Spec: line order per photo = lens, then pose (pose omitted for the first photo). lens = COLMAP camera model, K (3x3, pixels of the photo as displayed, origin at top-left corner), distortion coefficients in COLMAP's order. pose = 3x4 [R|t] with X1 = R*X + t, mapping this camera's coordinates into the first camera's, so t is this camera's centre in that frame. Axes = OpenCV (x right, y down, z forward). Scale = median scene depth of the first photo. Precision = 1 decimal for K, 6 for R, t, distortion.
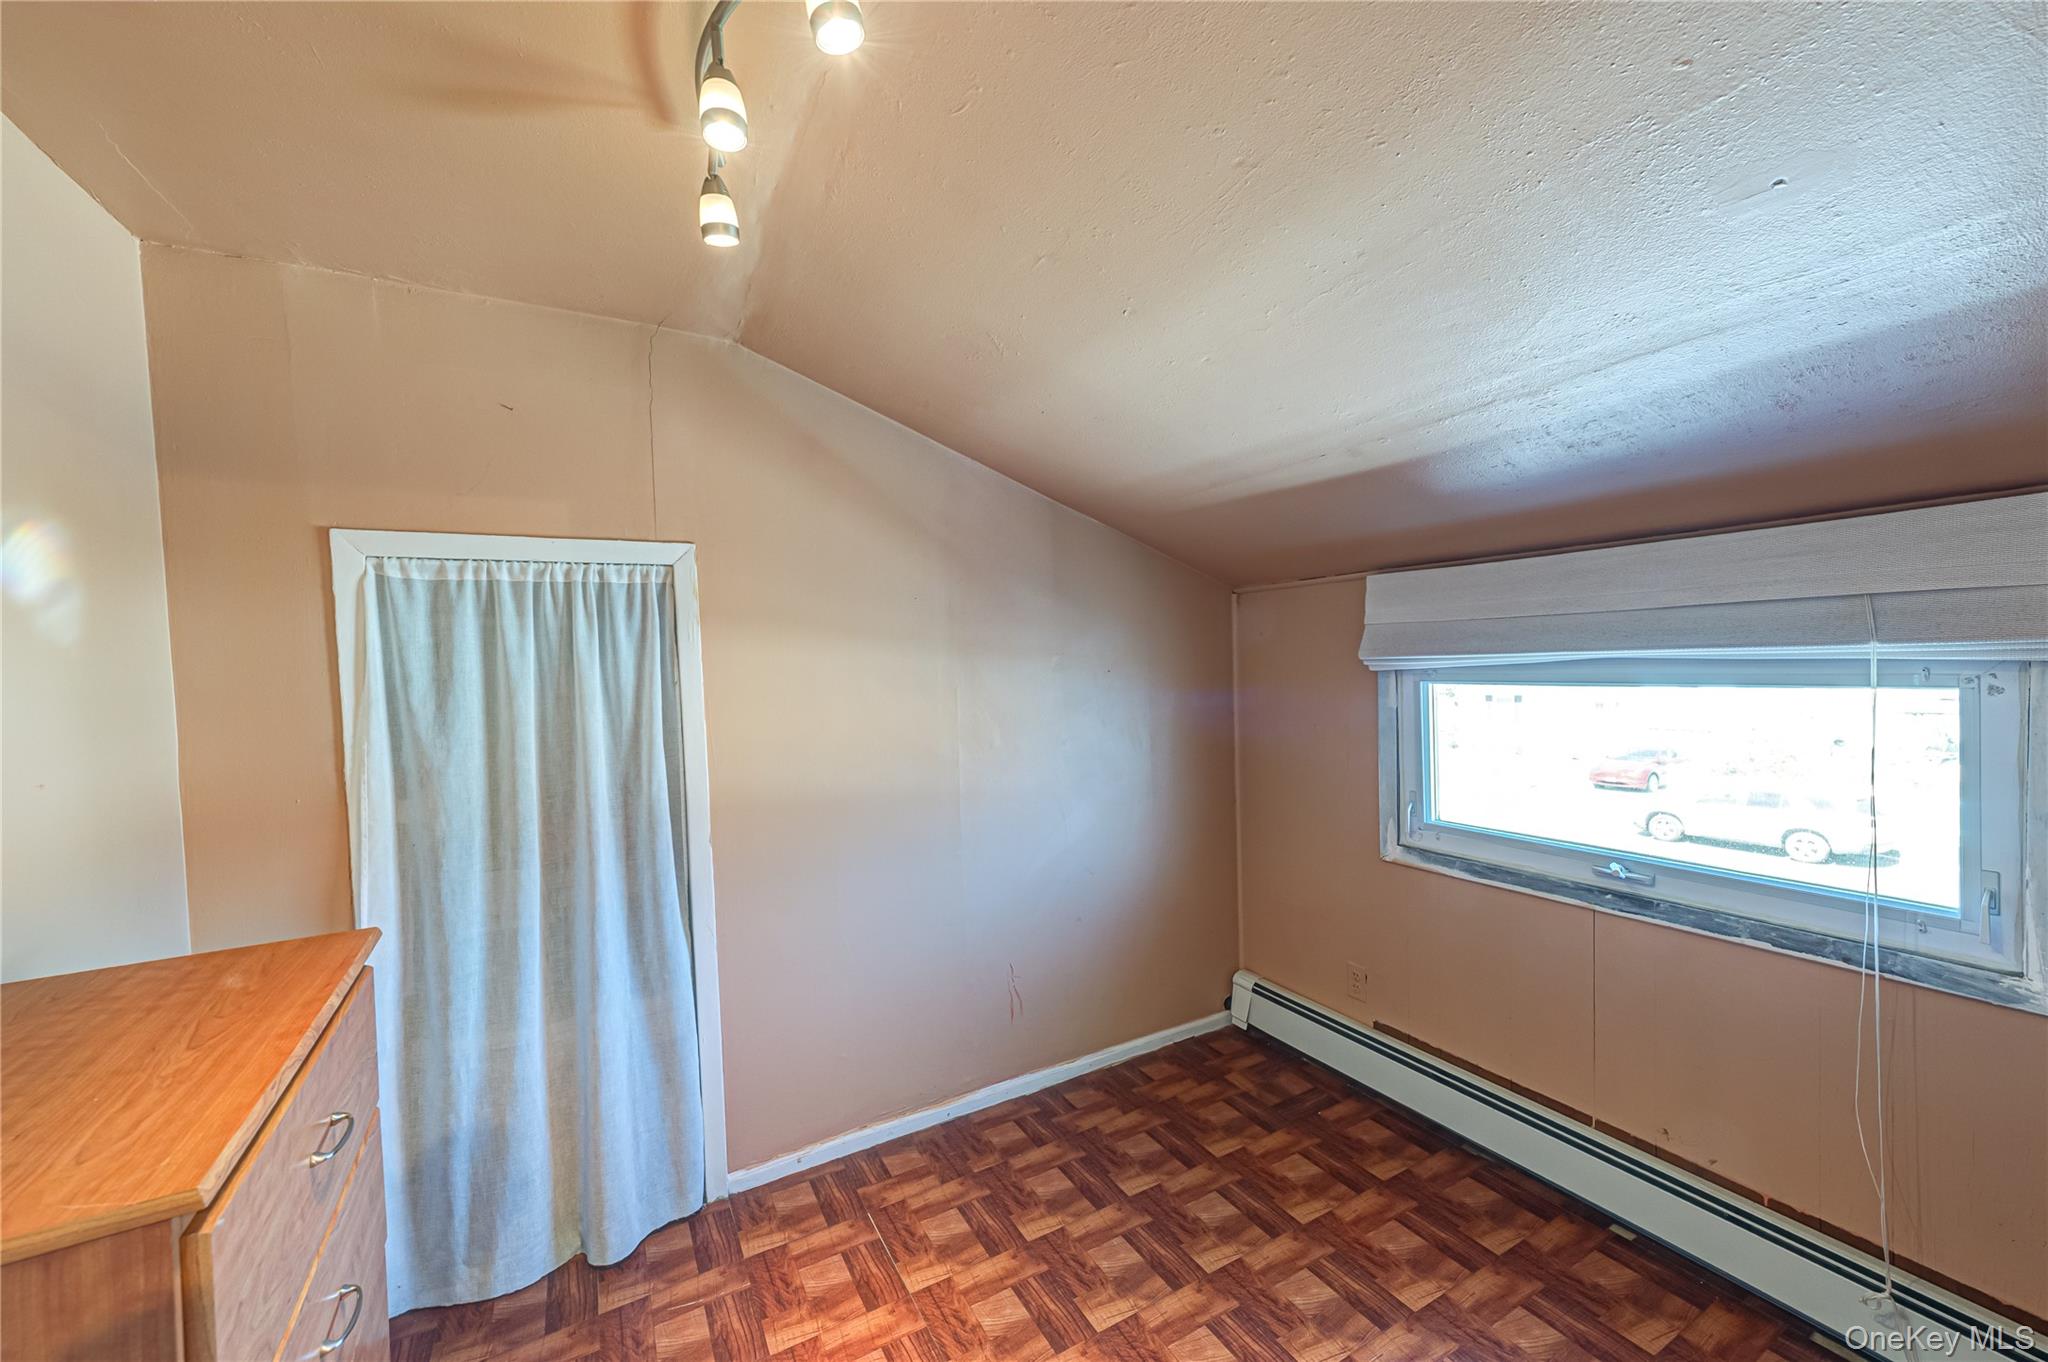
lens RADIAL K [[798.0, 0, 1045.3], [0, 798.0, 686.6], [0, 0, 1]] dist [0.002775, 0.000200]
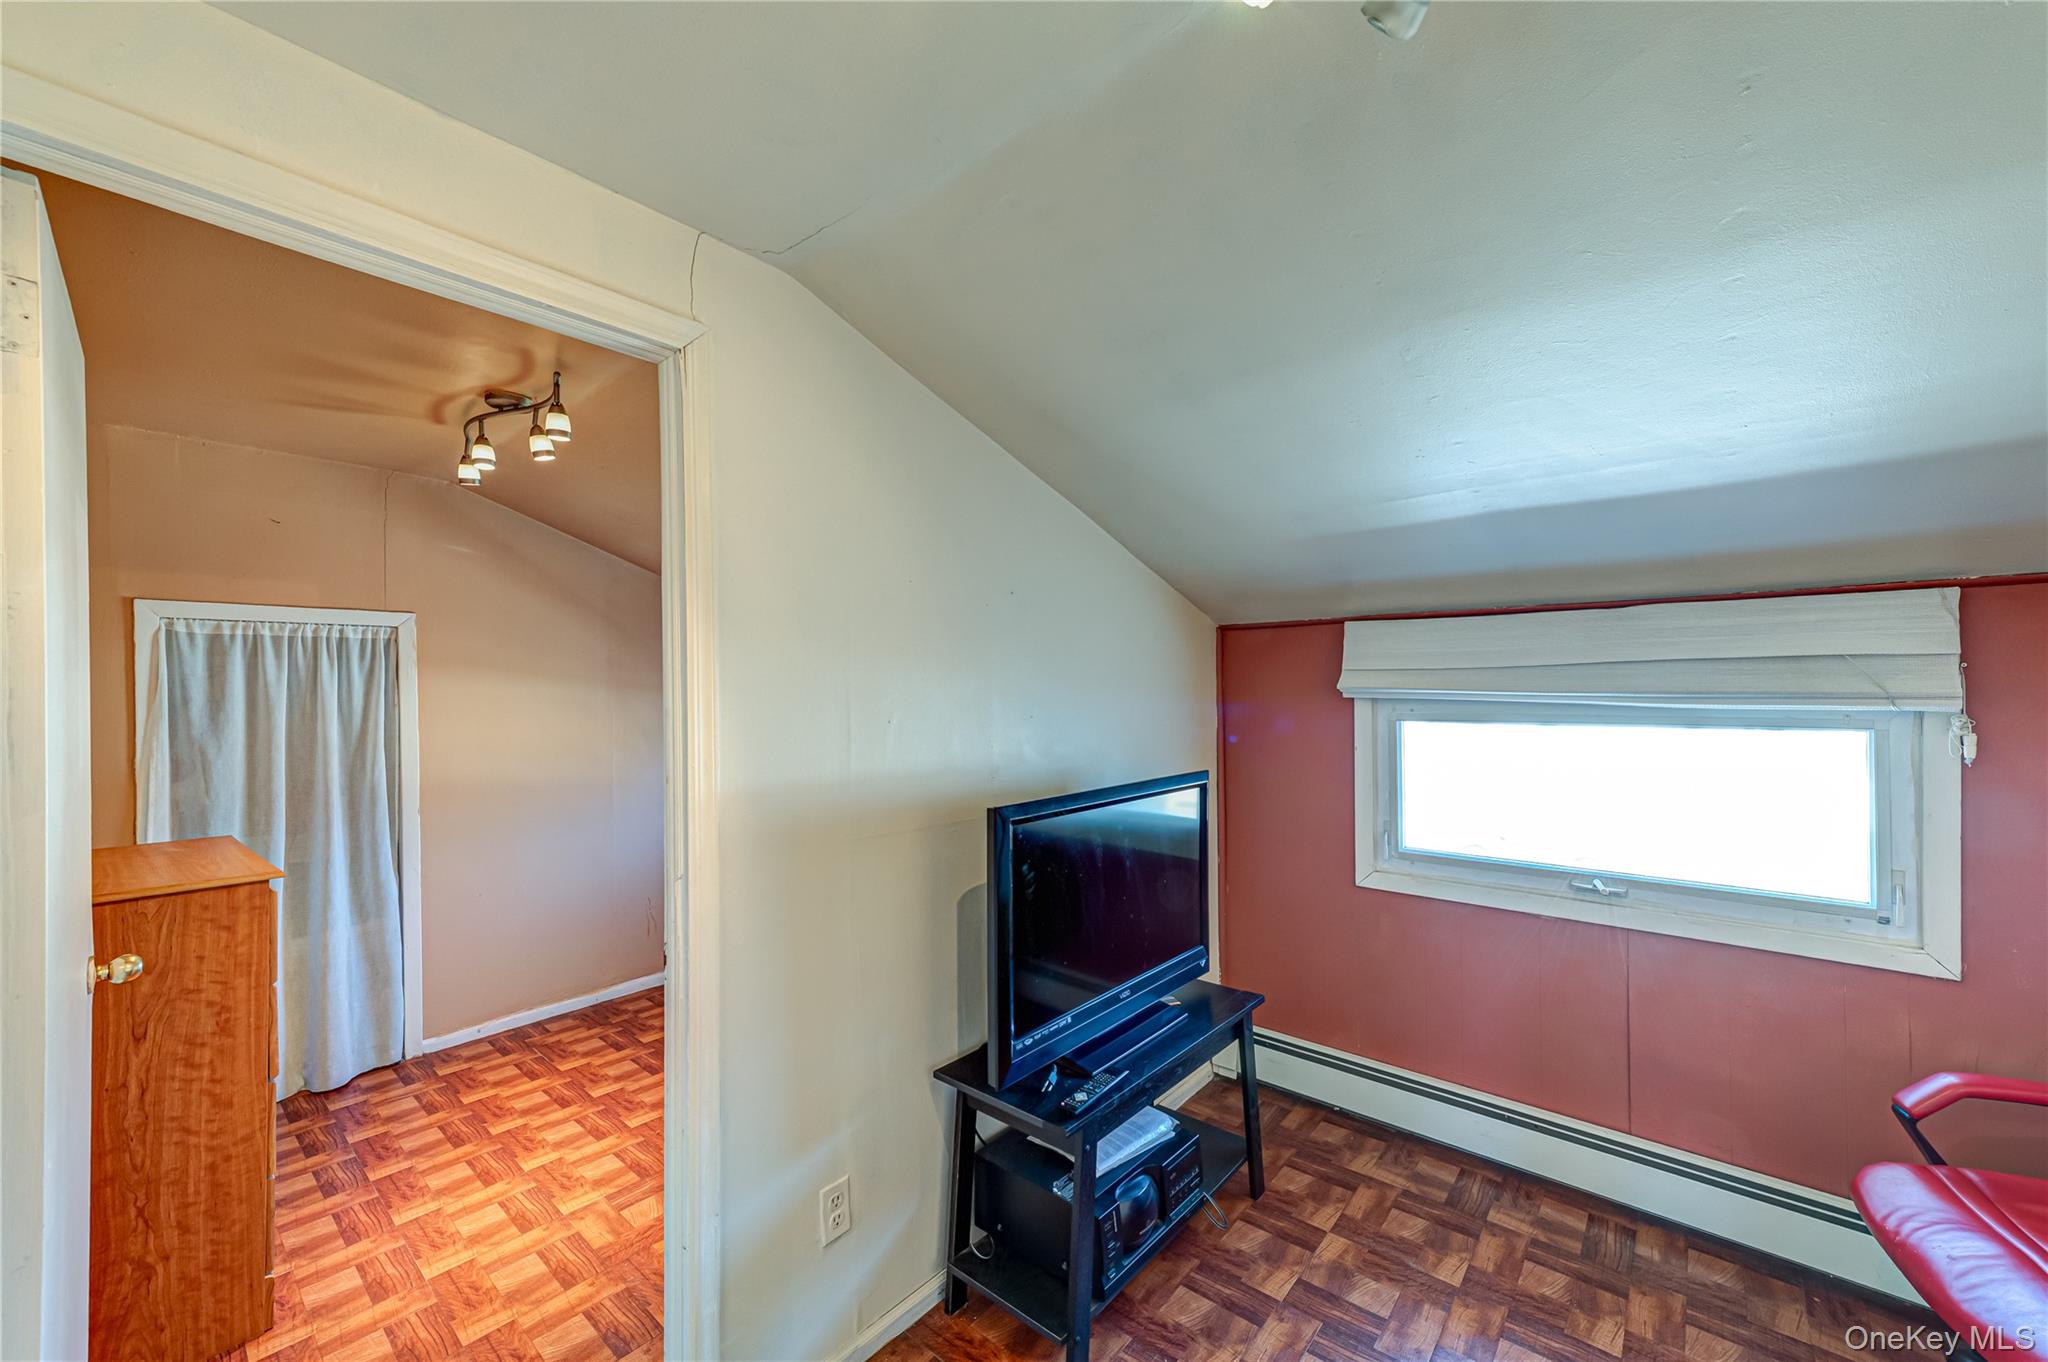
lens RADIAL K [[798.0, 0, 1045.3], [0, 798.0, 686.6], [0, 0, 1]] dist [0.002775, 0.000200]
pose [[0.939900, 0.020507, 0.340833, 0.178504], [-0.006469, 0.999085, -0.042272, 0.017189], [-0.341388, 0.037527, 0.939173, -0.865233]]
